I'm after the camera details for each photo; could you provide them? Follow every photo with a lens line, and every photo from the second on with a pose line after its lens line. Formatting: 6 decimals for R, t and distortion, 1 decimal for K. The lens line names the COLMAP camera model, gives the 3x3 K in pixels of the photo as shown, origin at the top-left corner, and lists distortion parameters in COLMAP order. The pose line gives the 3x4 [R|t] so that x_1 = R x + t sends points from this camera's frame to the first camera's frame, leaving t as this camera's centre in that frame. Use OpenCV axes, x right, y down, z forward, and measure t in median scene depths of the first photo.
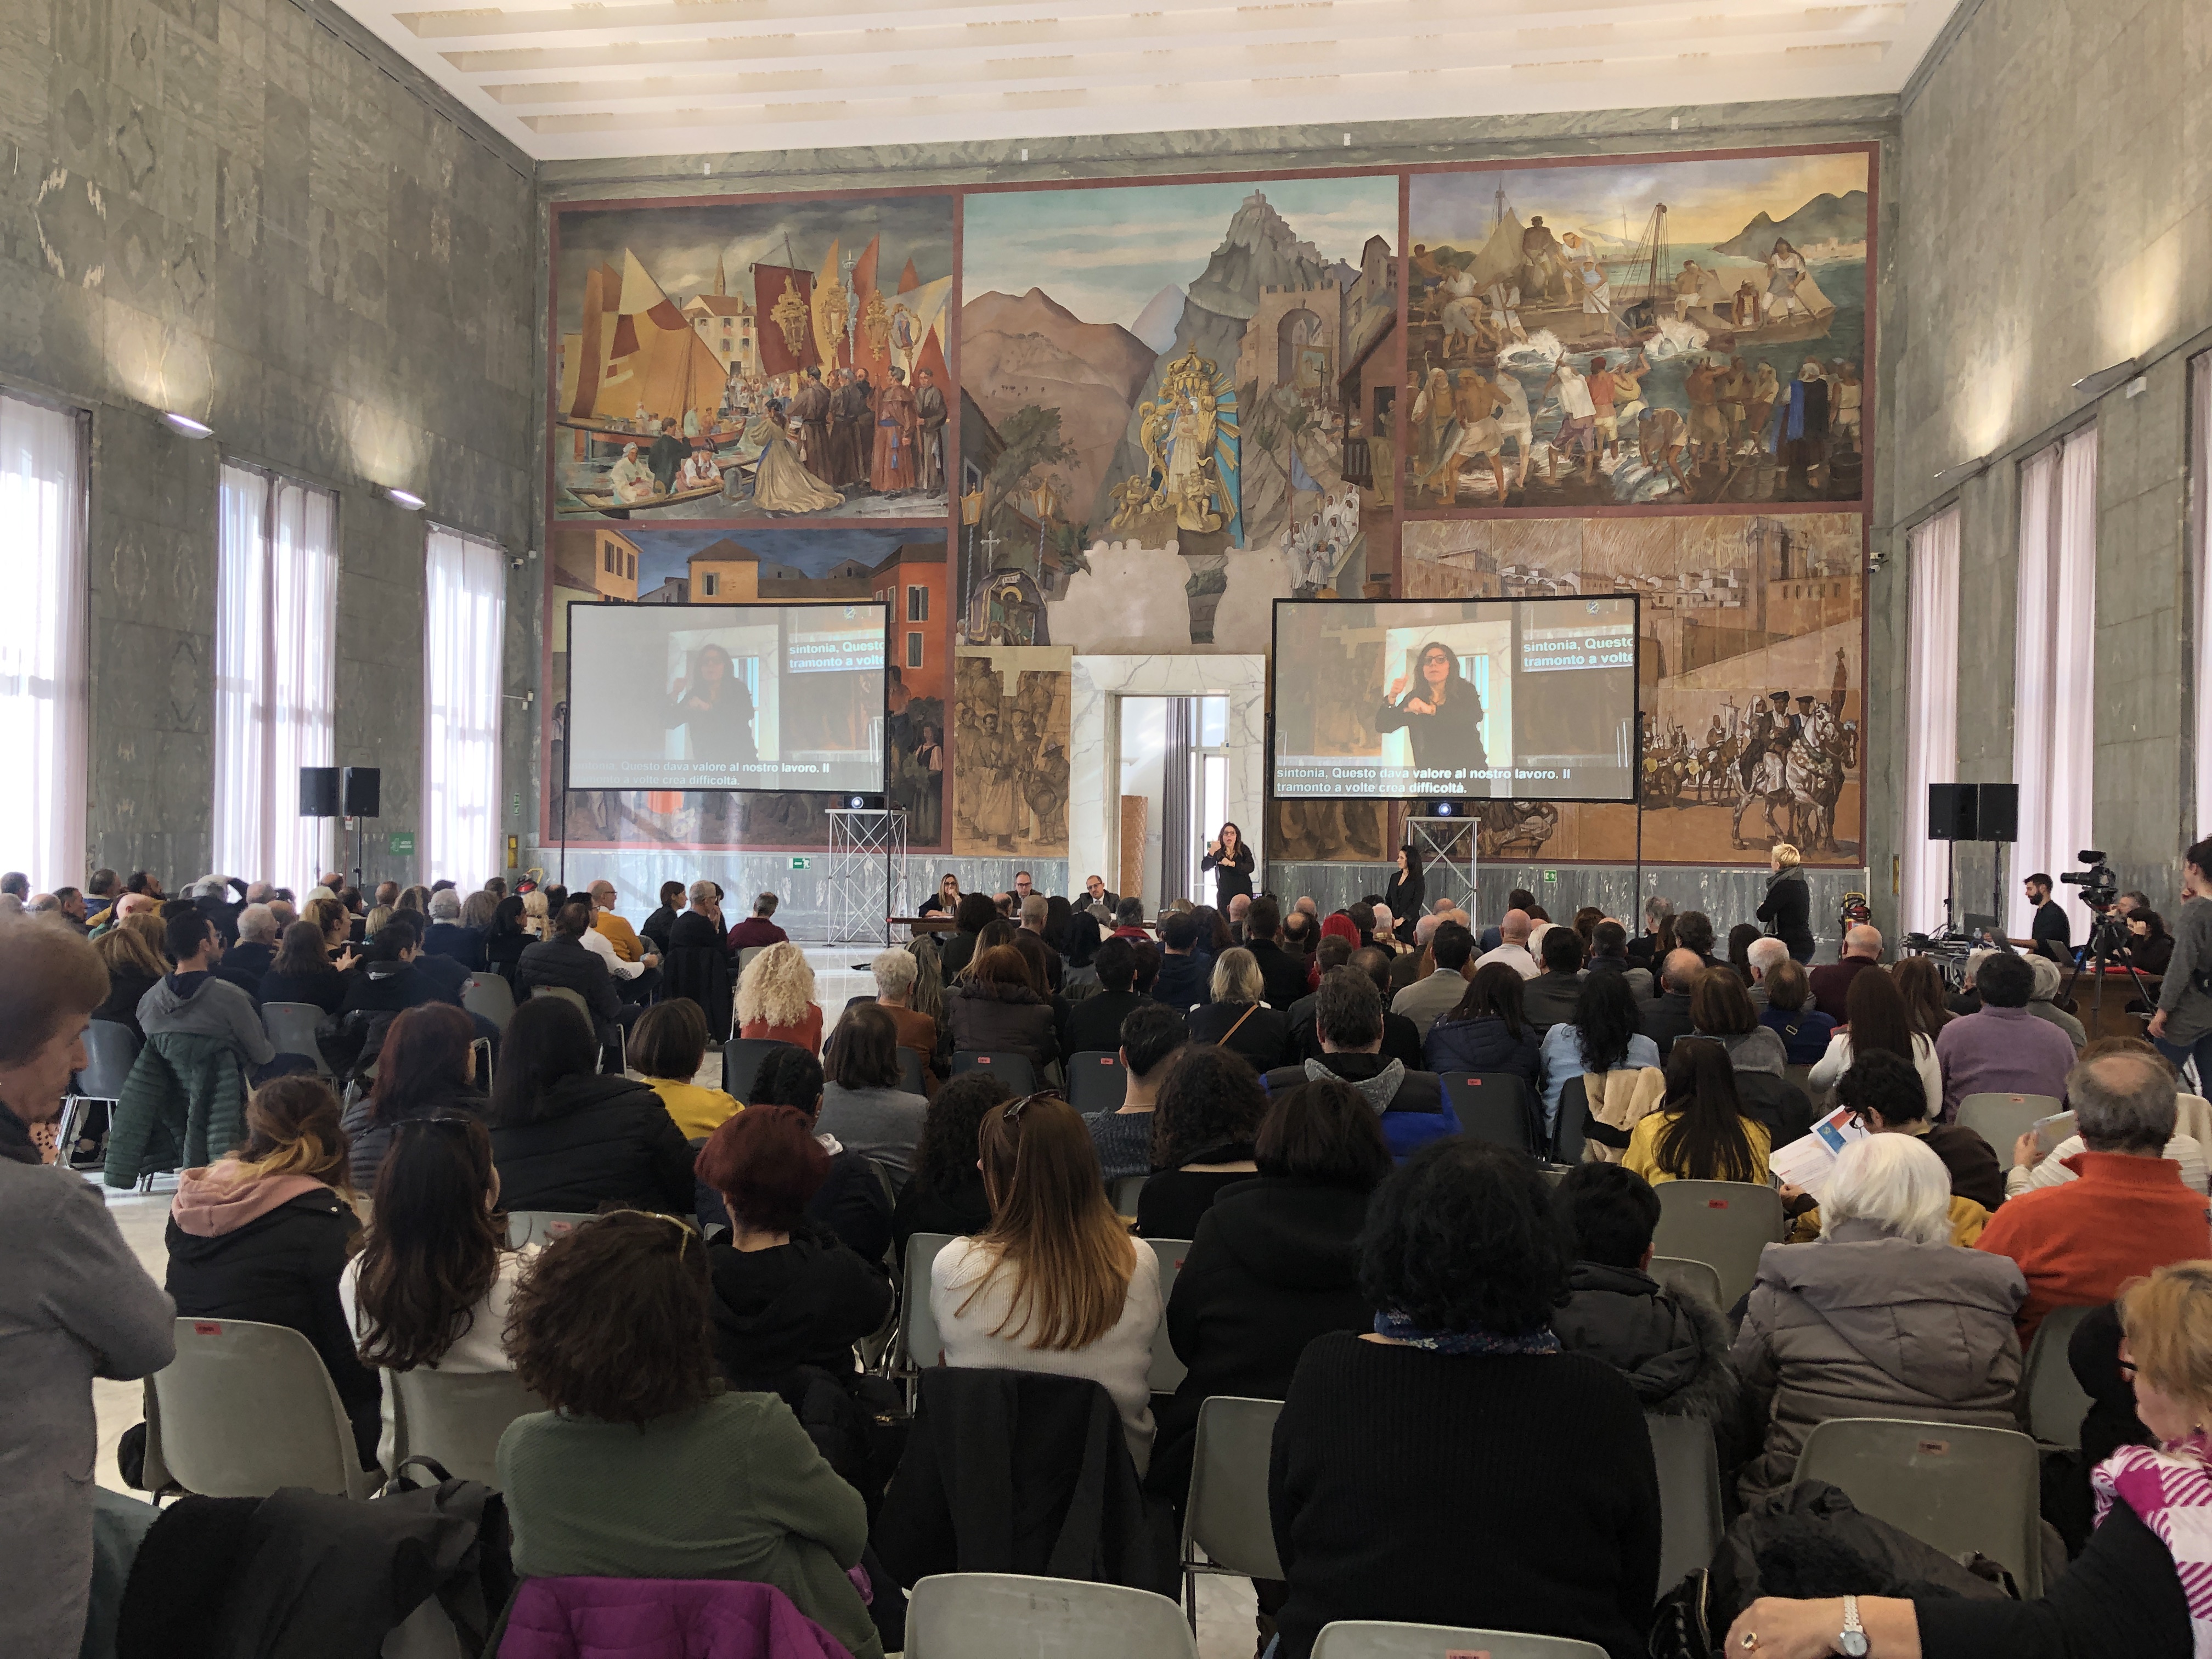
lens RADIAL K [[1803.6, 0, 1116.2], [0, 1803.6, 832.0], [0, 0, 1]] dist [0.022123, -0.020293]
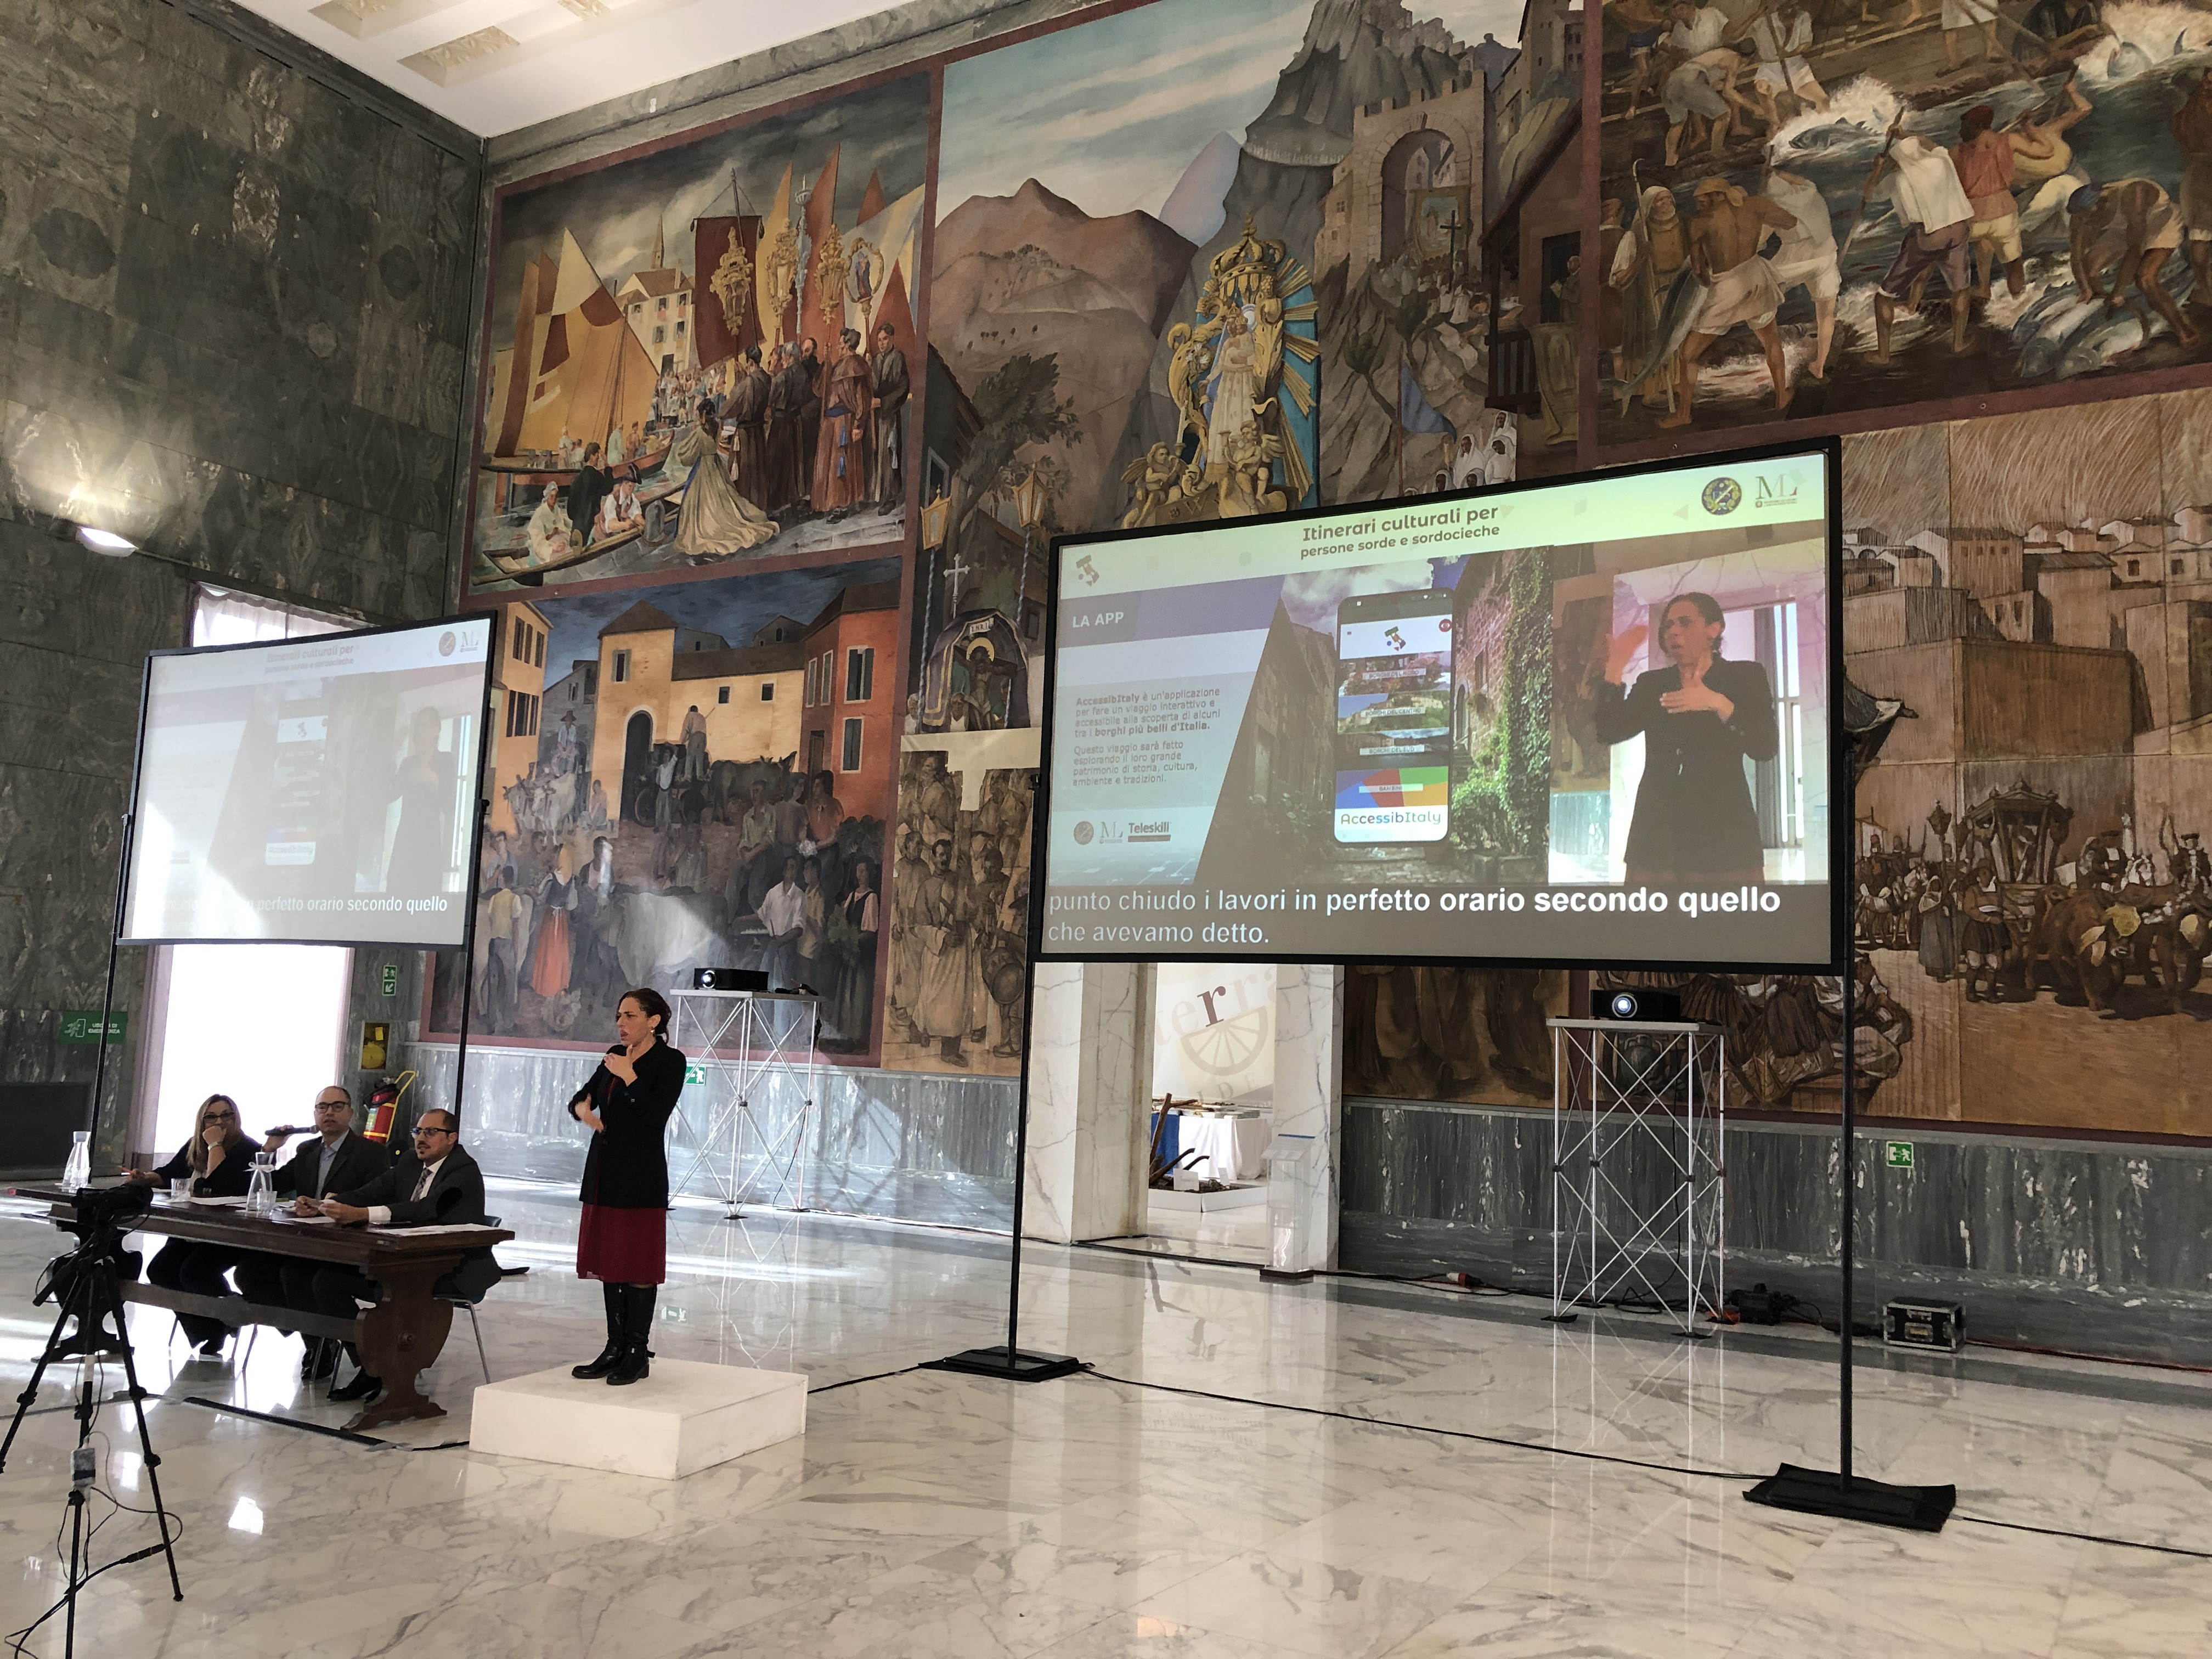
lens RADIAL K [[1803.6, 0, 1118.9], [0, 1803.6, 810.7], [0, 0, 1]] dist [0.022123, -0.020293]
pose [[0.925929, -0.021086, -0.377107, 0.224392], [-0.029629, 0.991308, -0.128180, 0.001939], [0.376533, 0.129859, 0.917257, 0.459384]]
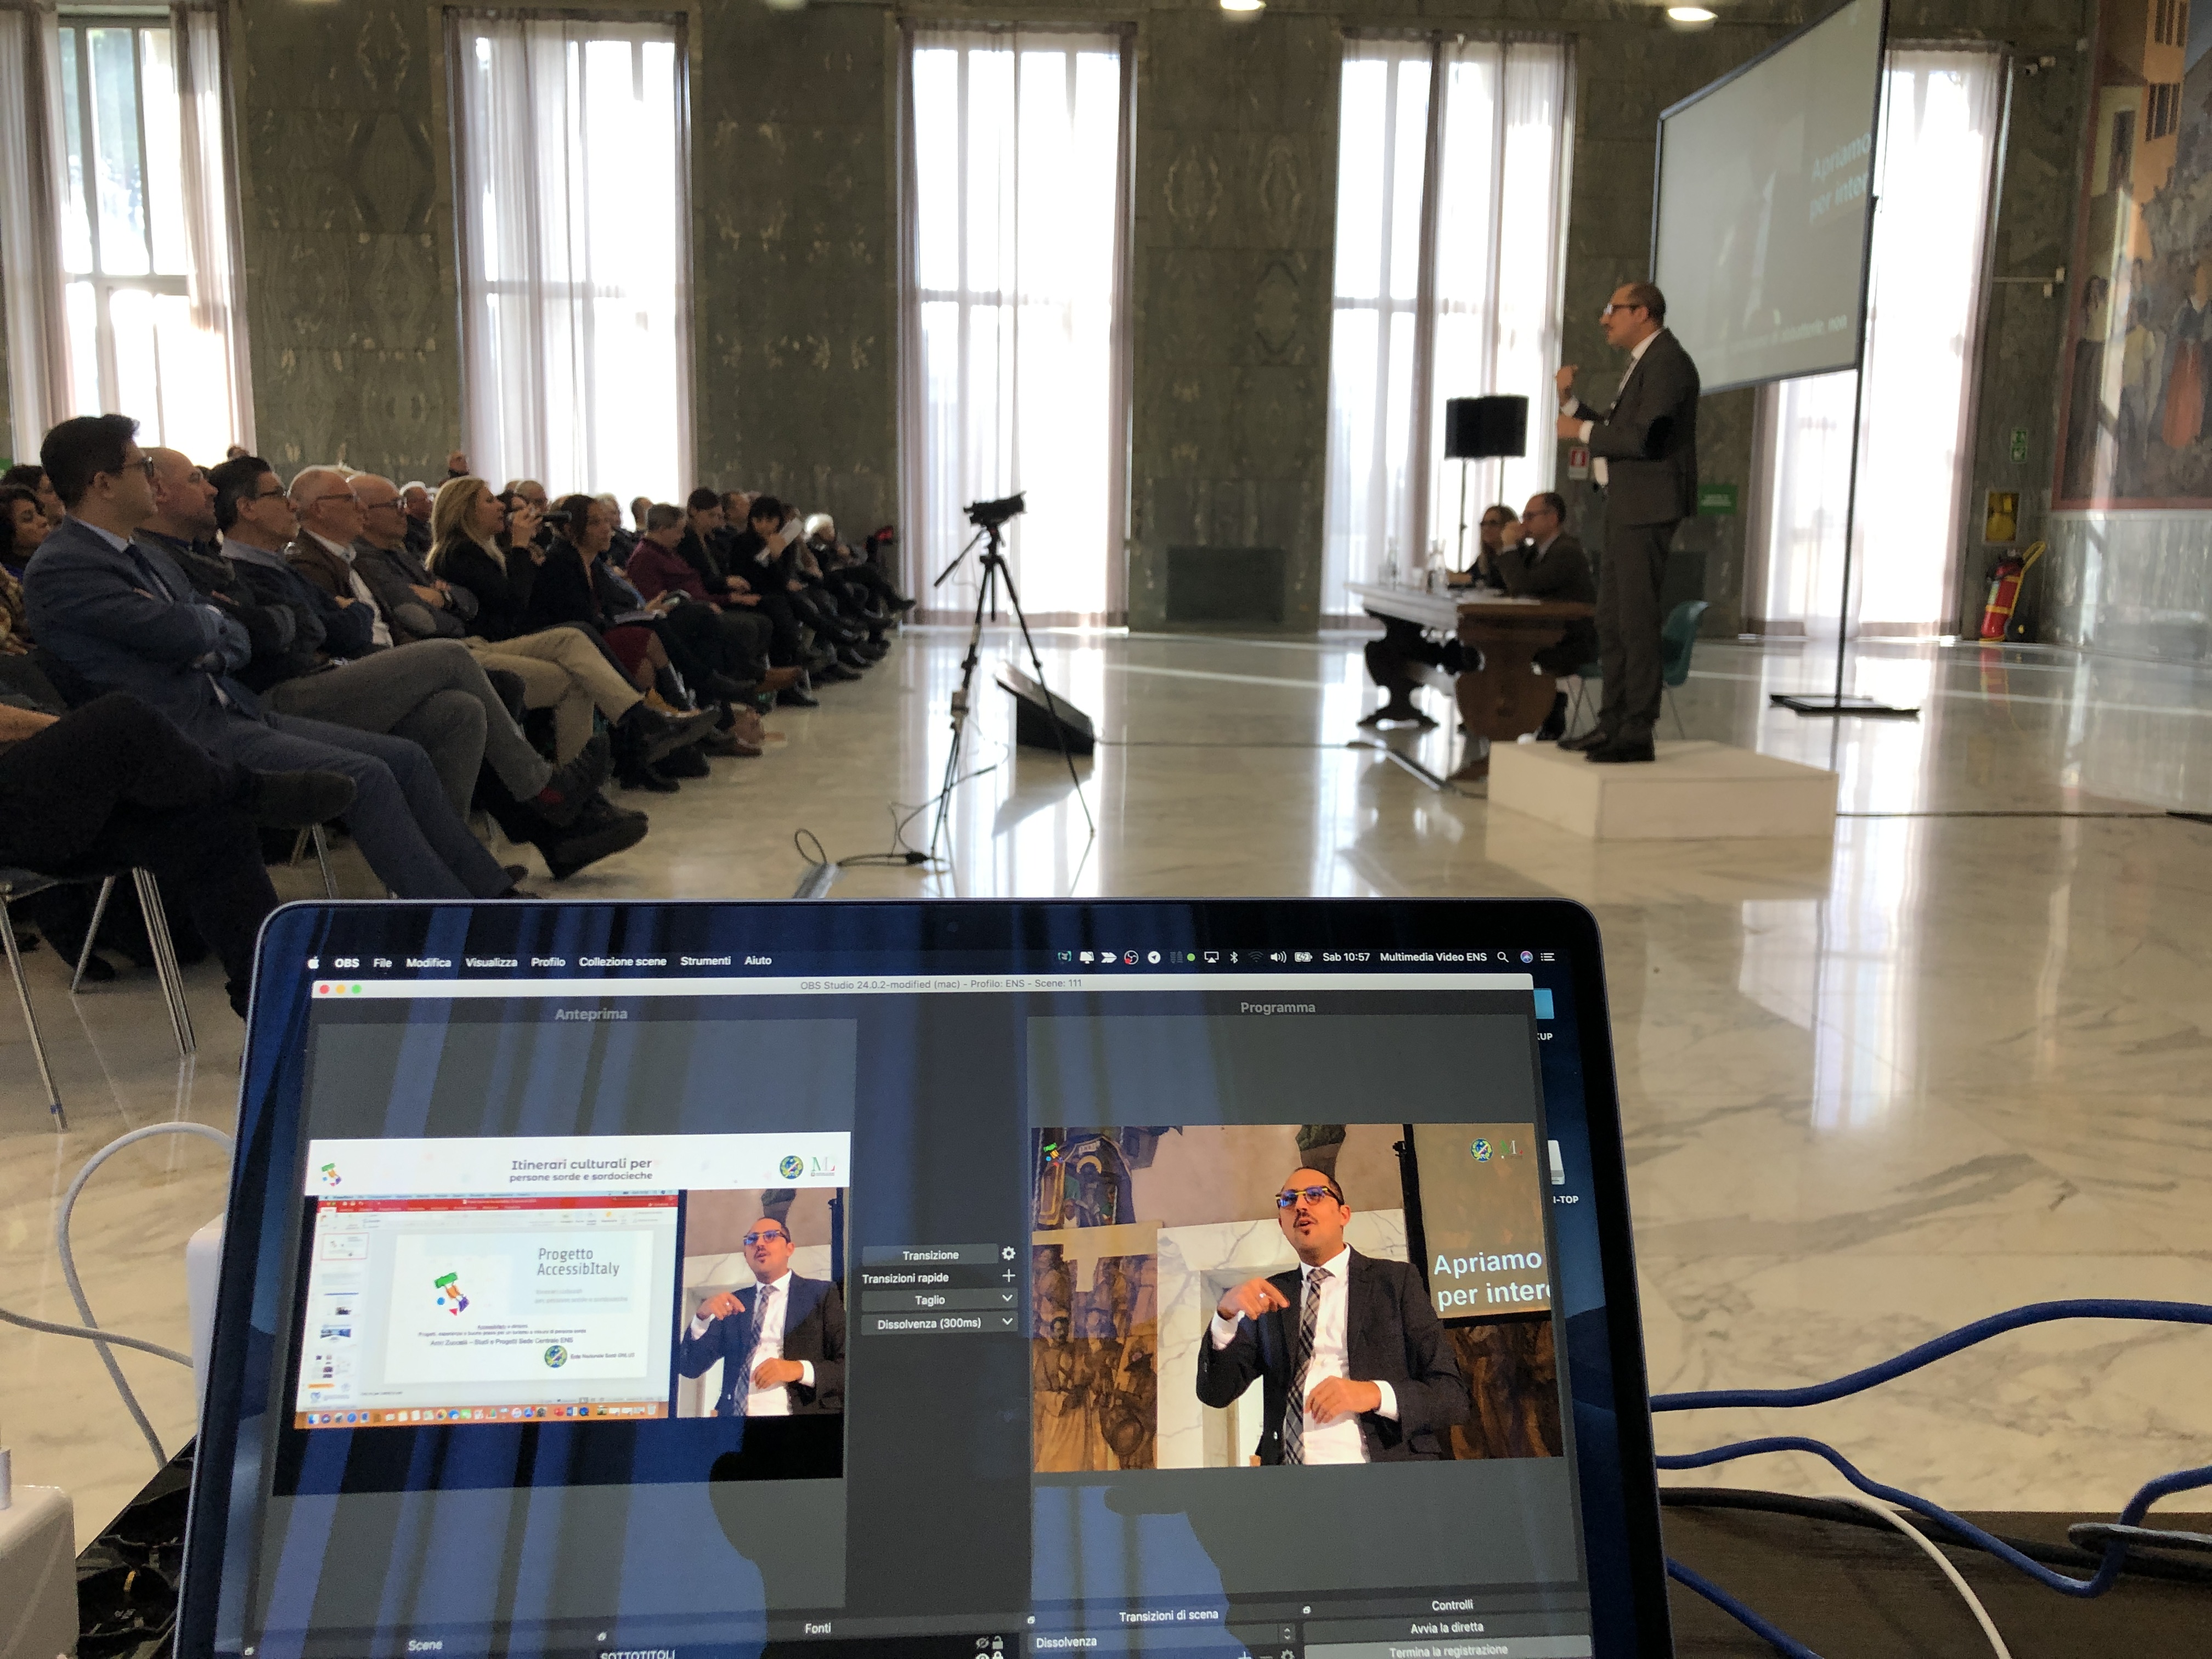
lens RADIAL K [[1803.6, 0, 1108.5], [0, 1803.6, 820.4], [0, 0, 1]] dist [0.022123, -0.020293]
pose [[0.189569, 0.148269, -0.970608, 0.290032], [-0.012013, 0.988809, 0.148703, 0.027809], [0.981794, -0.016530, 0.189229, 0.568362]]
